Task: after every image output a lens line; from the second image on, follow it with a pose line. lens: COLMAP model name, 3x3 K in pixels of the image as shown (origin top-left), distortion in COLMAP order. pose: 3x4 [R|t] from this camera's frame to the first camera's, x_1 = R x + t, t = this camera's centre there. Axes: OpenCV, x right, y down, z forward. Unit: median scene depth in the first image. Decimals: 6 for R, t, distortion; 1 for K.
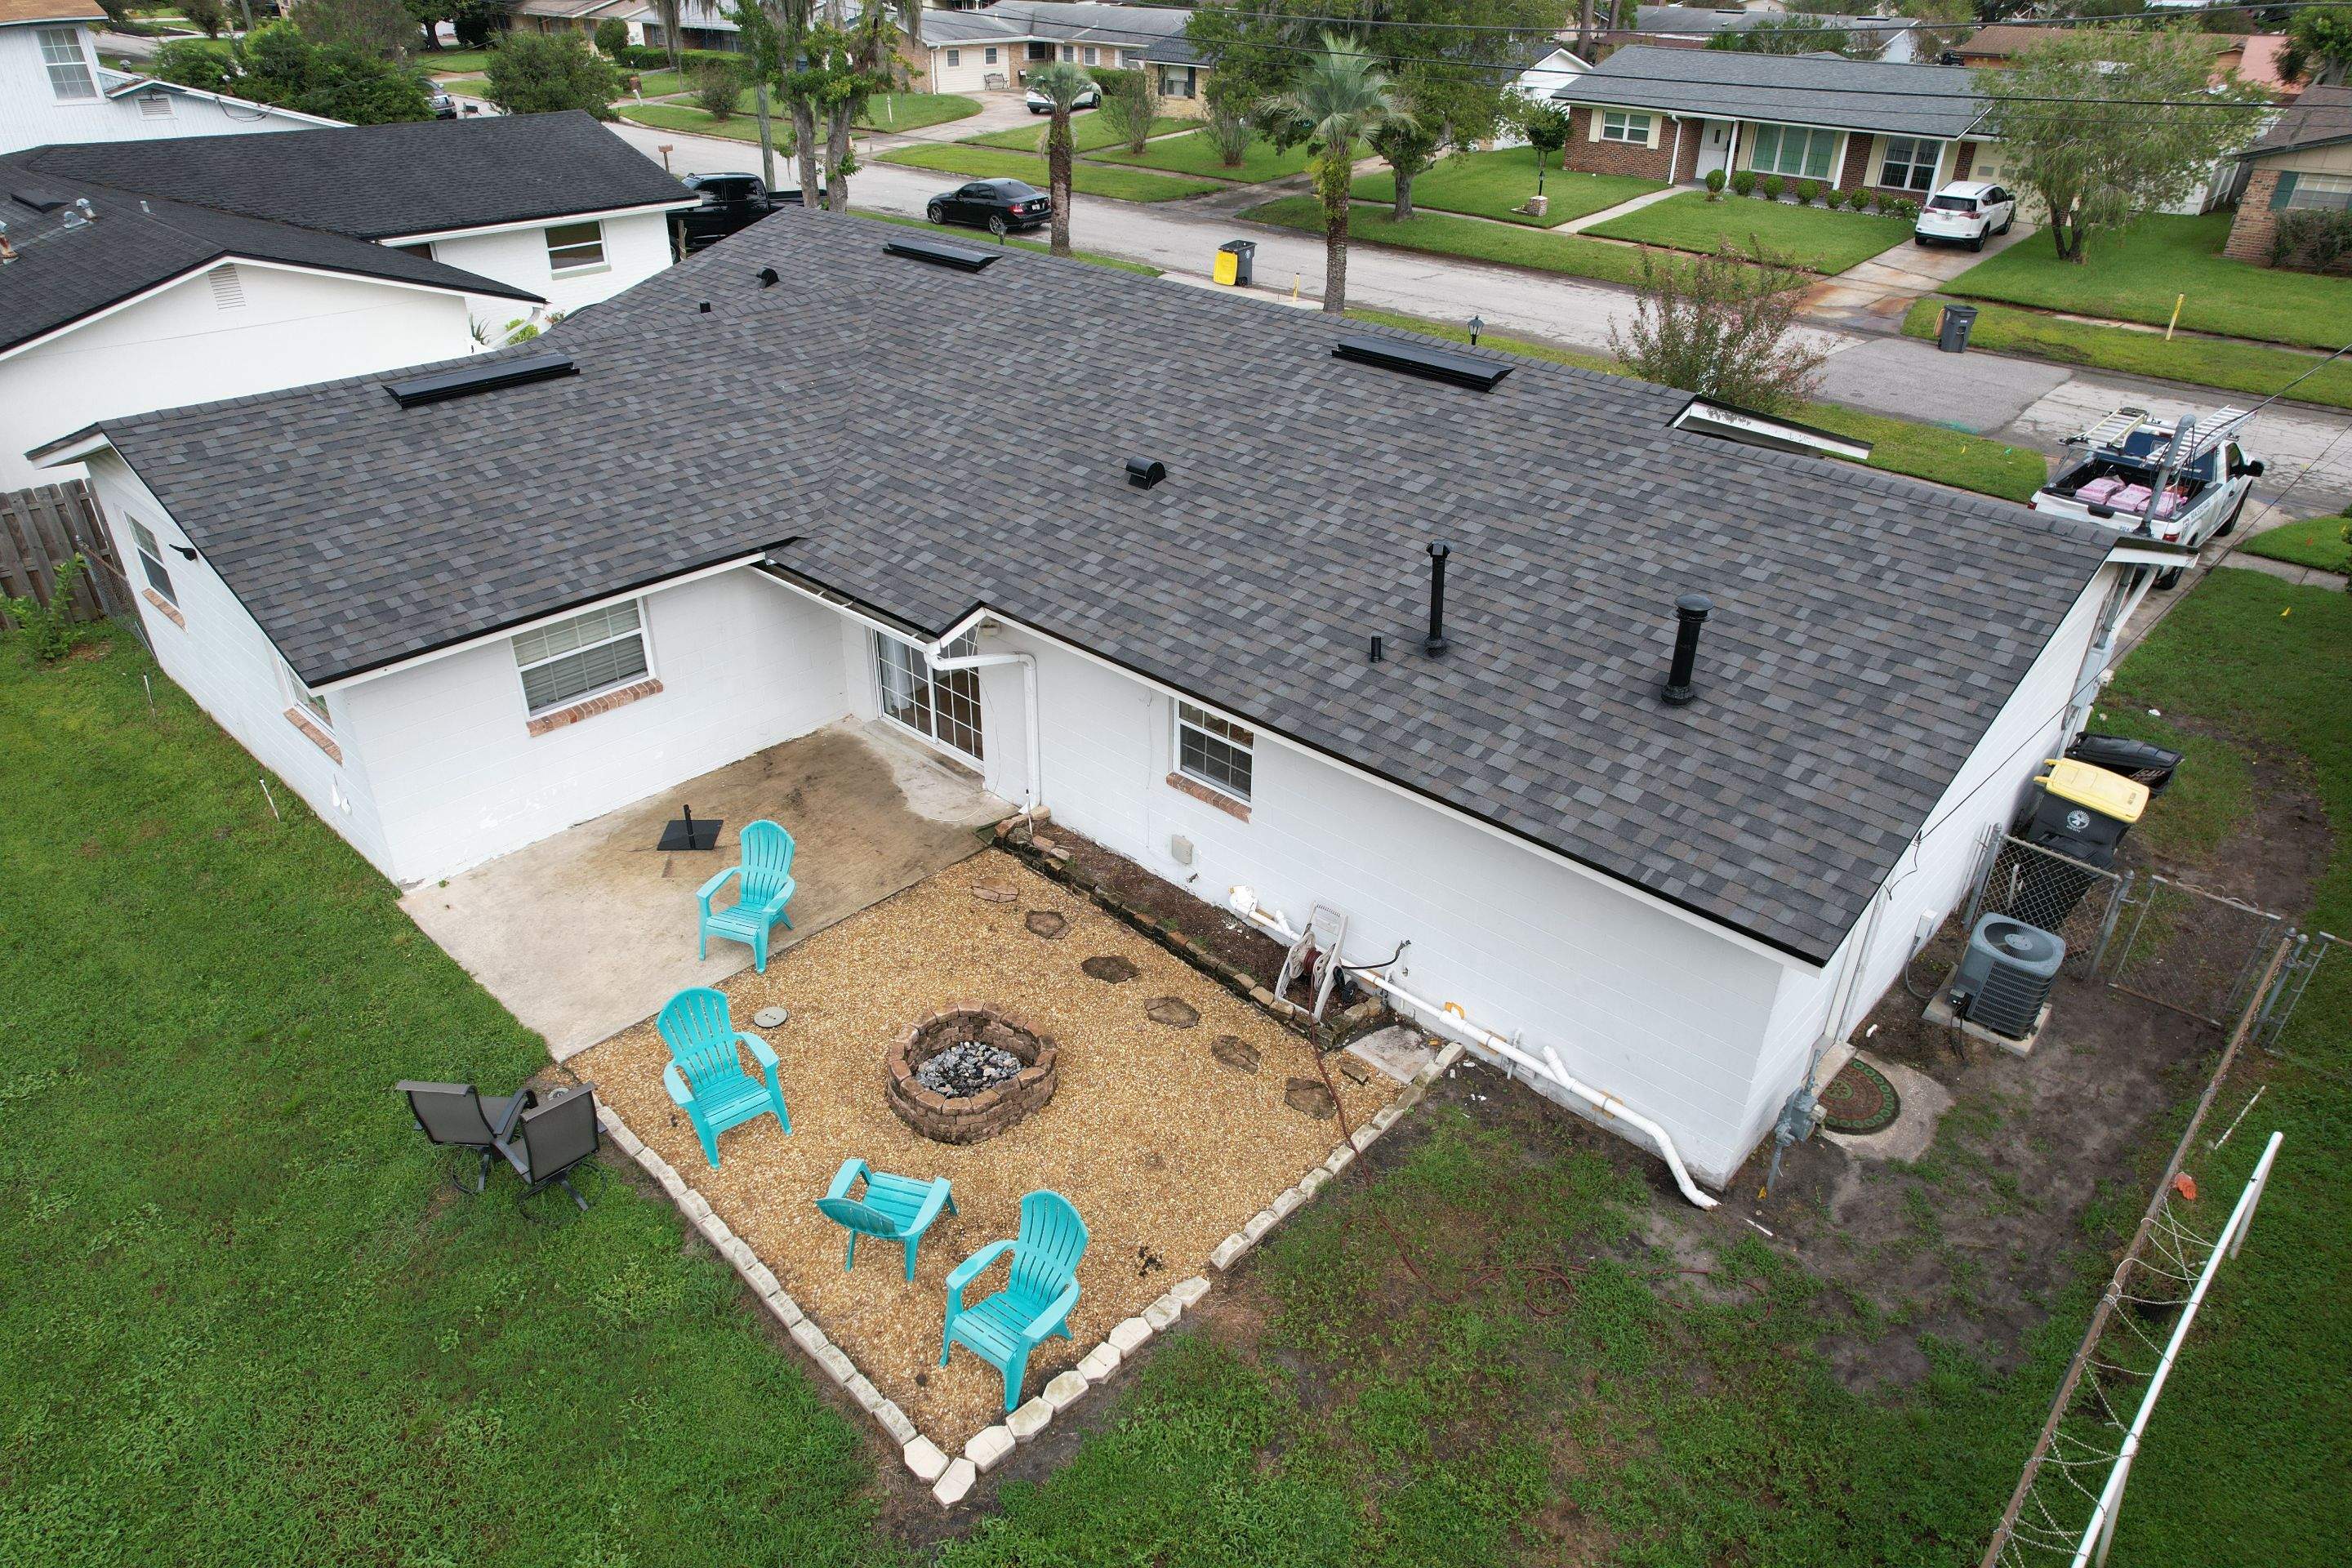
lens RADIAL K [[1451.8, 0, 1174.5], [0, 1451.8, 788.8], [0, 0, 1]] dist [-0.018862, 0.002109]
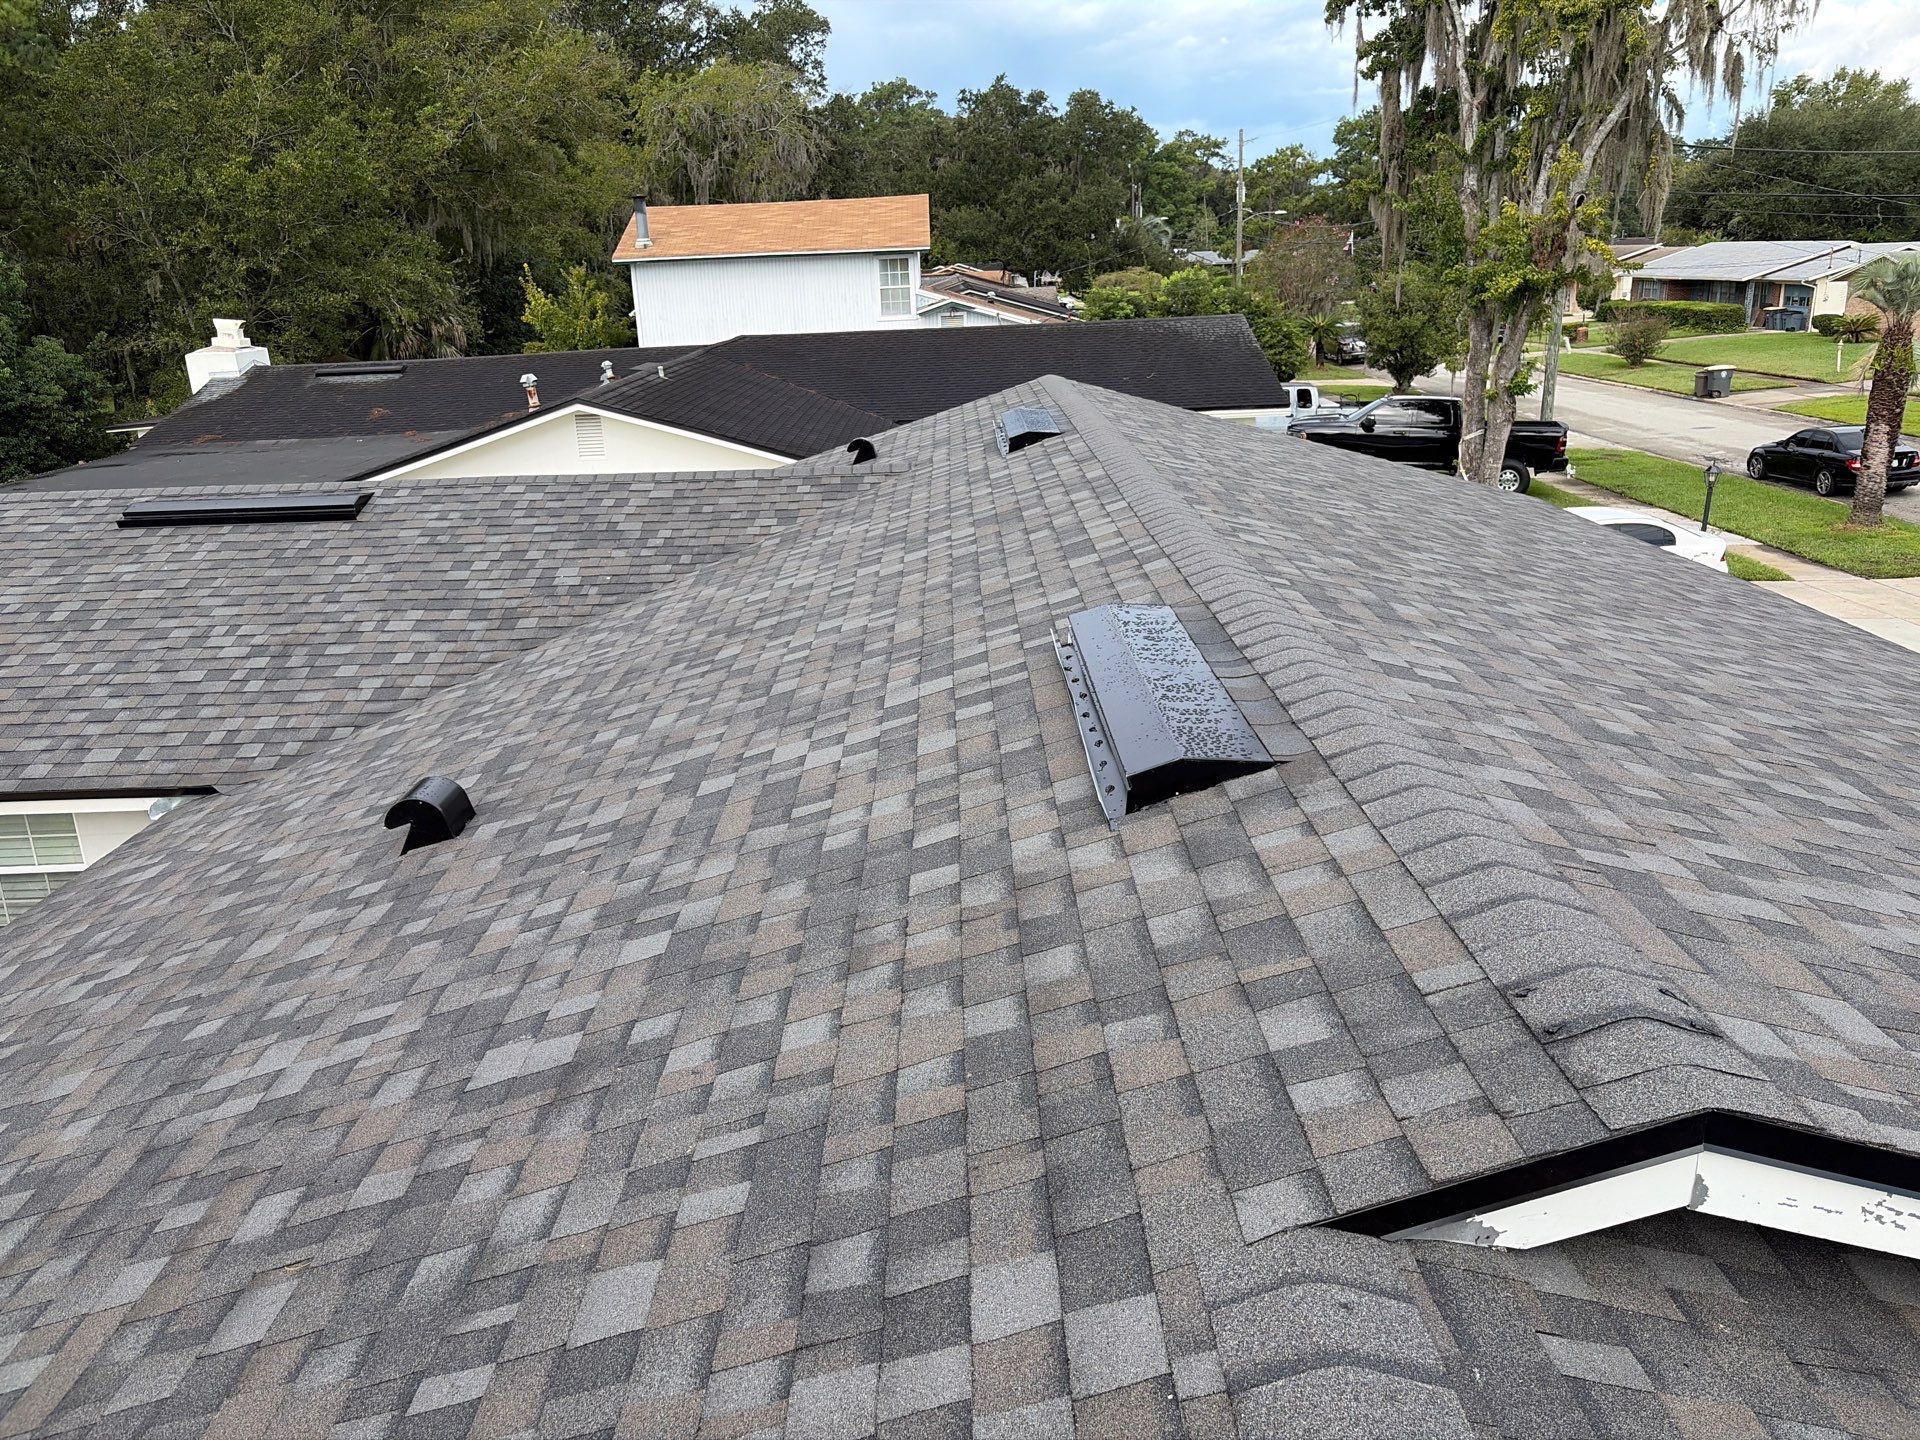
lens RADIAL K [[1477.8, 0, 956.3], [0, 1477.8, 716.0], [0, 0, 1]] dist [0.004526, -0.001896]
pose [[0.680502, 0.174097, -0.711764, 0.393389], [-0.327194, 0.941343, -0.082571, -0.259382], [0.655638, 0.289075, 0.697549, 0.778809]]
